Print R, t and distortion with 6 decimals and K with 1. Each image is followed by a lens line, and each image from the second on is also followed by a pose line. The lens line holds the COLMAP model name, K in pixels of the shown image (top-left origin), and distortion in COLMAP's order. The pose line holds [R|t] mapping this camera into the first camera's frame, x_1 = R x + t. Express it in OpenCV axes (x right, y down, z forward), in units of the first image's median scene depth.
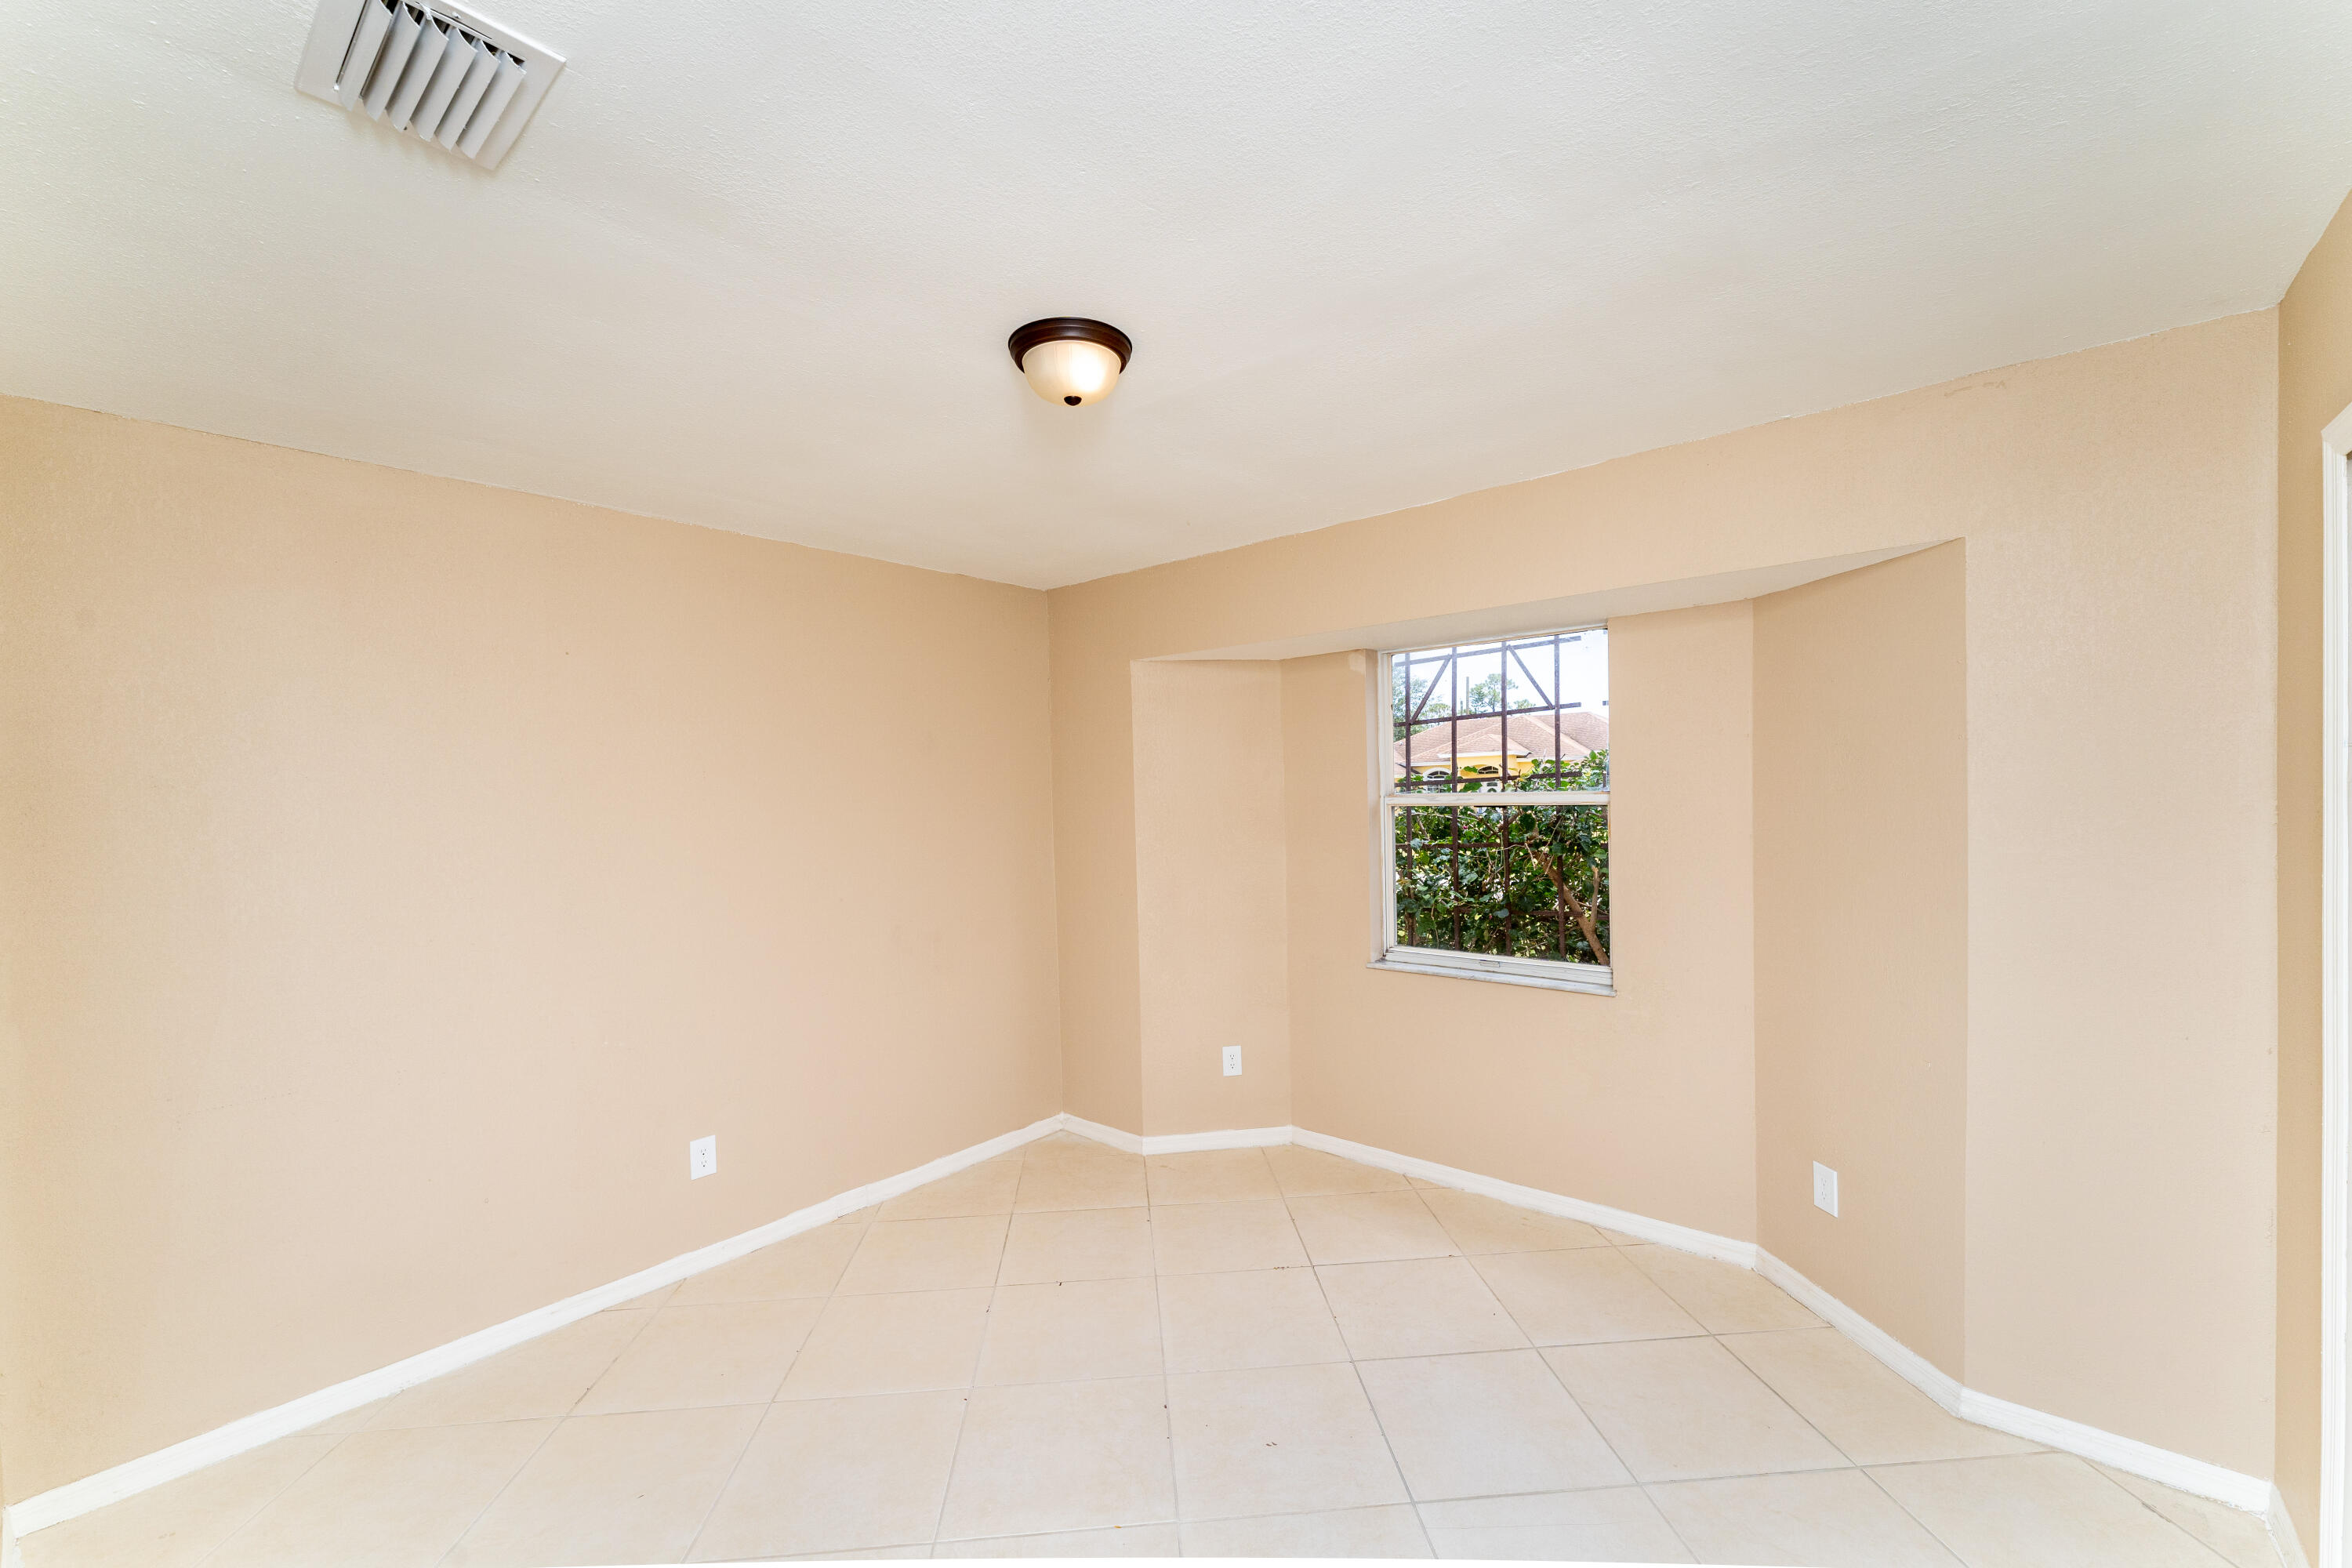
lens RADIAL K [[951.3, 0, 1185.2], [0, 951.3, 793.5], [0, 0, 1]] dist [0.013024, -0.000061]
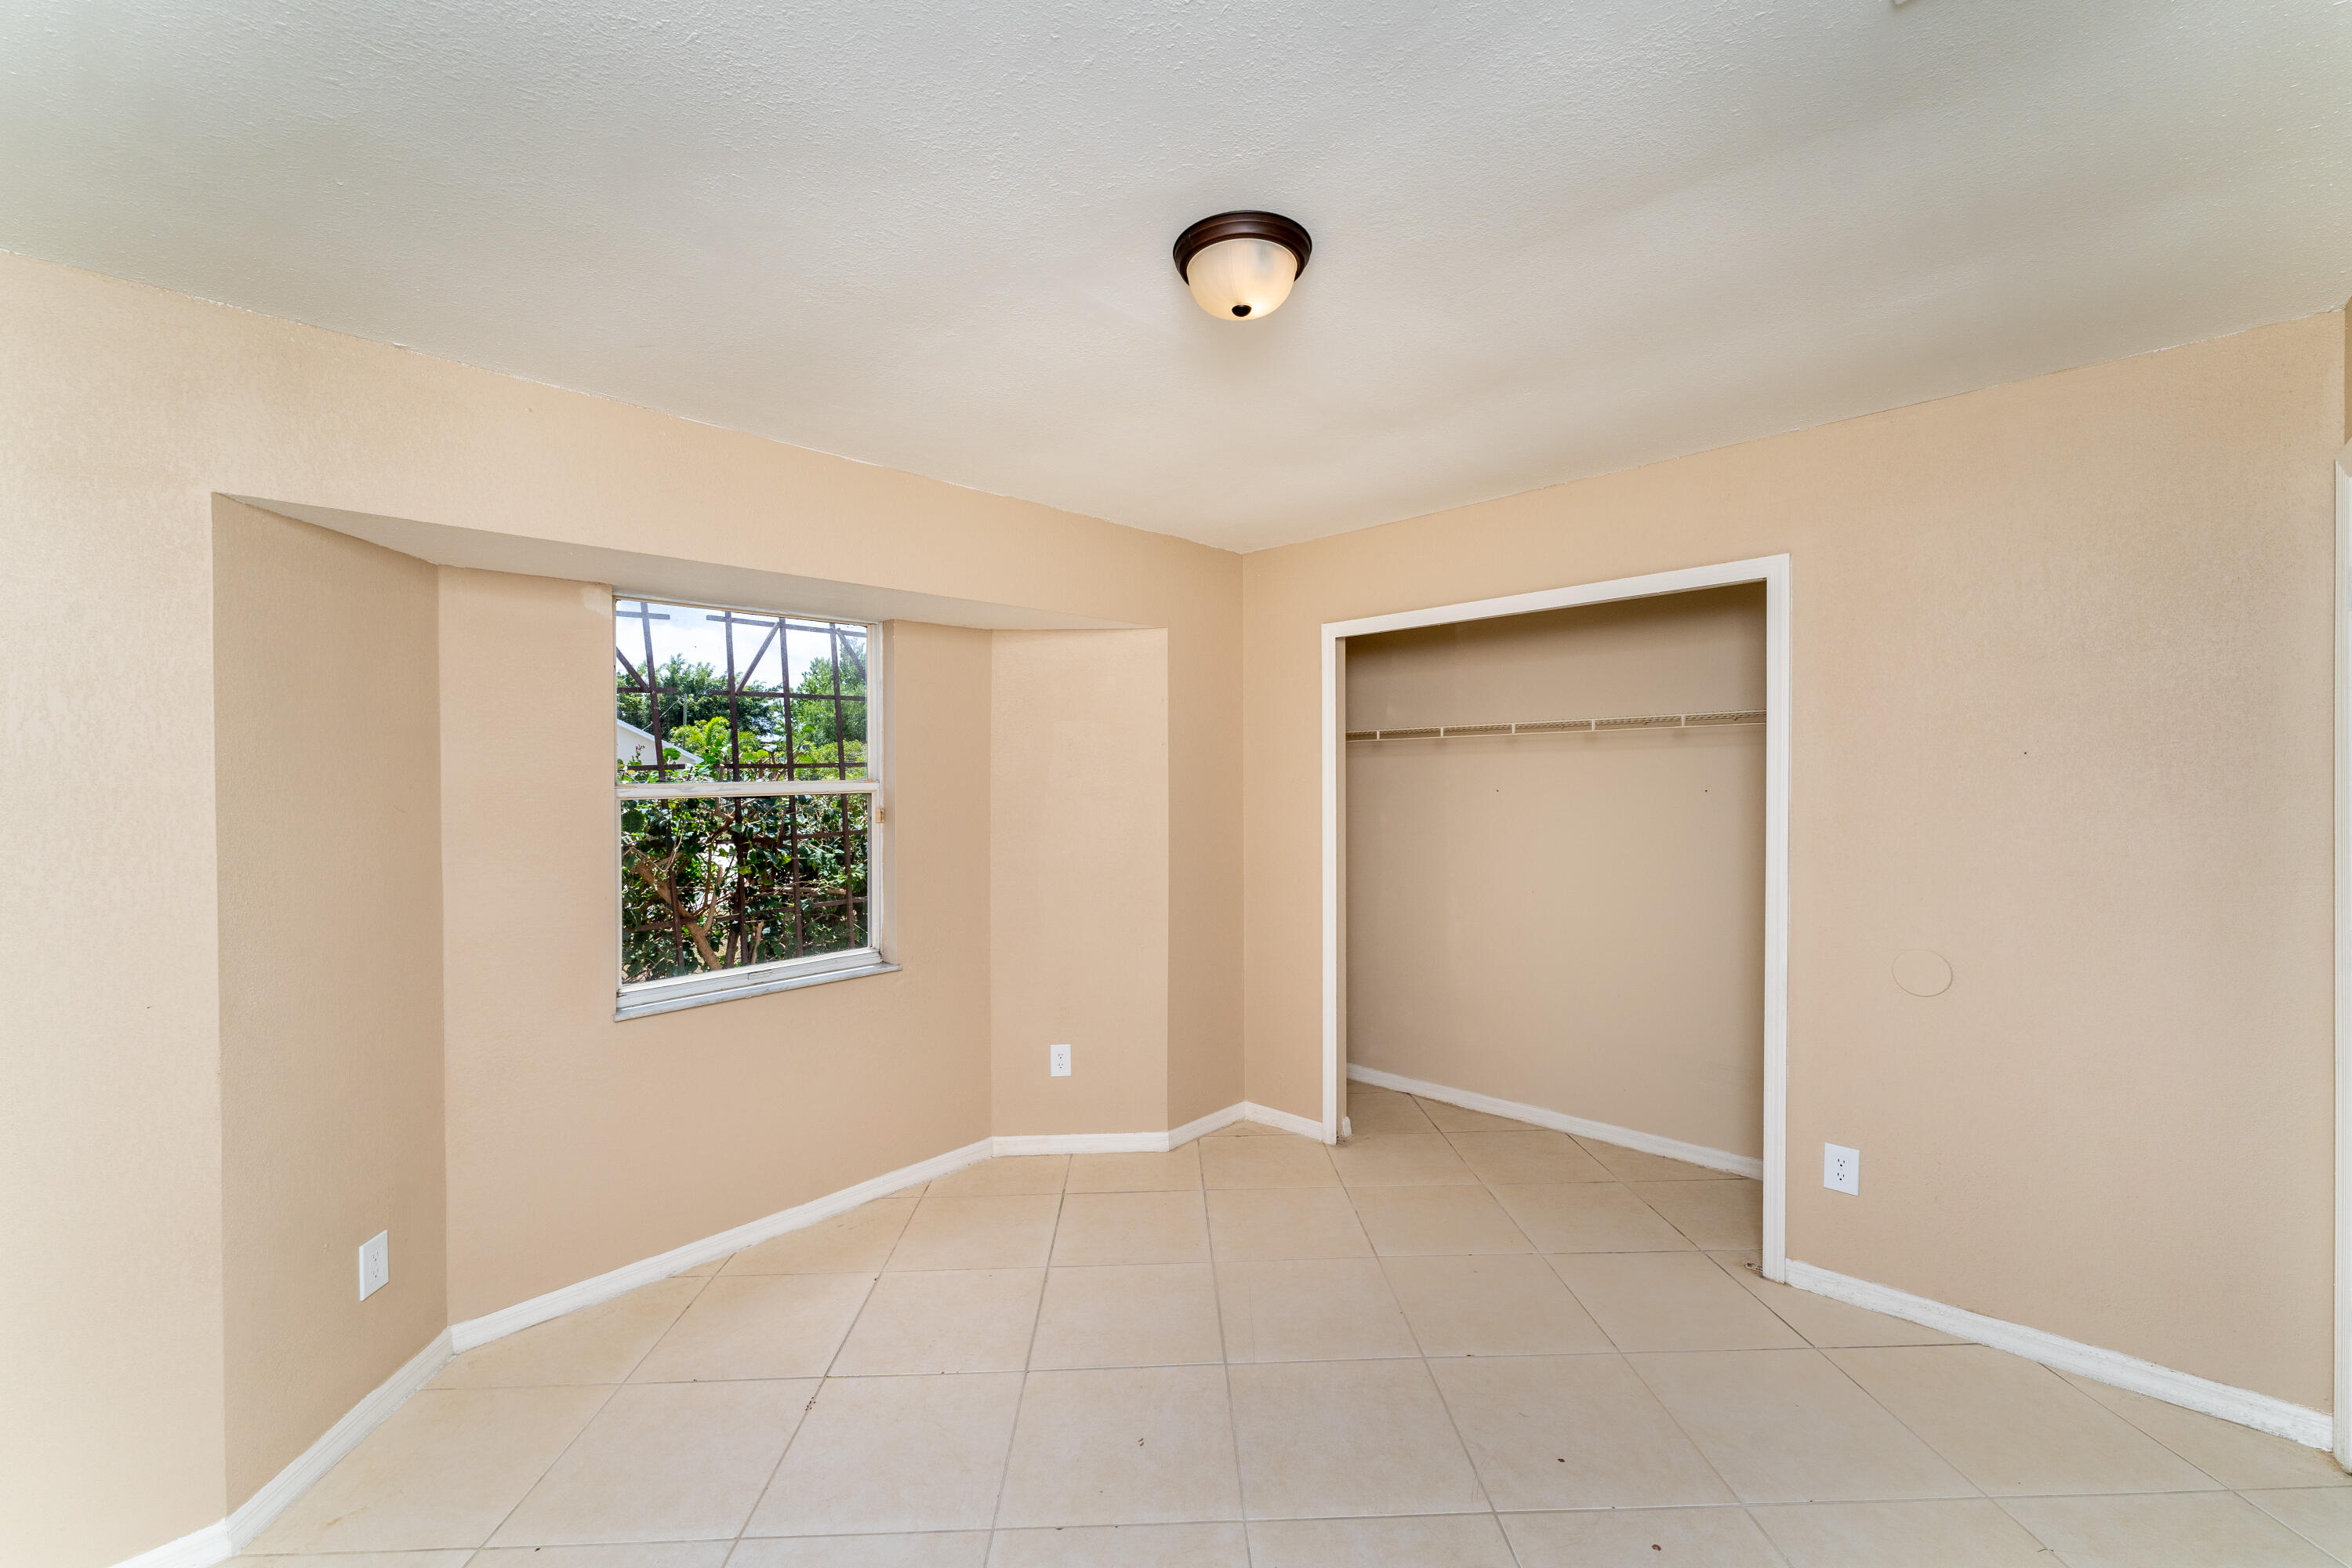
lens RADIAL K [[951.3, 0, 1185.2], [0, 951.3, 793.5], [0, 0, 1]] dist [0.013024, -0.000061]
pose [[0.041425, -0.006415, 0.999121, -0.549979], [0.006424, 0.999960, 0.006154, 0.004773], [-0.999121, 0.006164, 0.041464, 0.567694]]
